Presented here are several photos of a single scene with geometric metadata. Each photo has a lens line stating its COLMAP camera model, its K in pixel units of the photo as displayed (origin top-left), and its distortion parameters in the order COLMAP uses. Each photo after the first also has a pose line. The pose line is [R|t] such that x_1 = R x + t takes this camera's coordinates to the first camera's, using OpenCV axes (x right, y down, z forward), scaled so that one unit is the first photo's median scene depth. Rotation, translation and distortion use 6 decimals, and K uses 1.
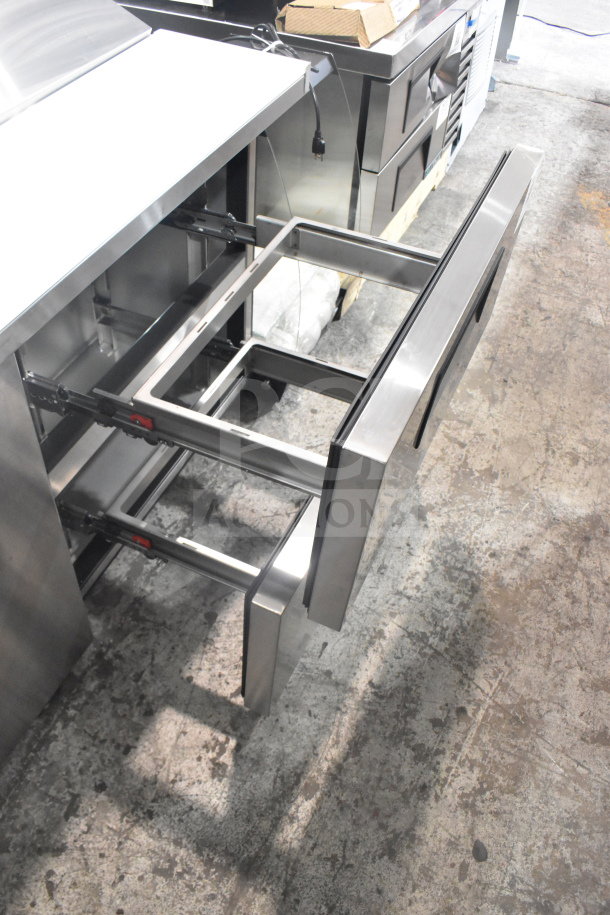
lens RADIAL K [[783.2, 0, 304.4], [0, 783.2, 458.1], [0, 0, 1]] dist [-0.089480, -0.005708]
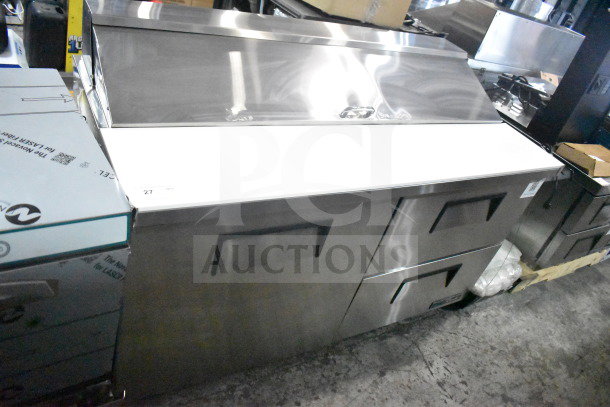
lens RADIAL K [[484.5, 0, 306.3], [0, 484.5, 201.5], [0, 0, 1]] dist [-0.078290, 0.003918]
pose [[0.800025, 0.467170, -0.376447, -0.019291], [-0.566004, 0.795795, -0.215292, 0.183469], [0.198997, 0.385309, 0.901076, -0.213176]]
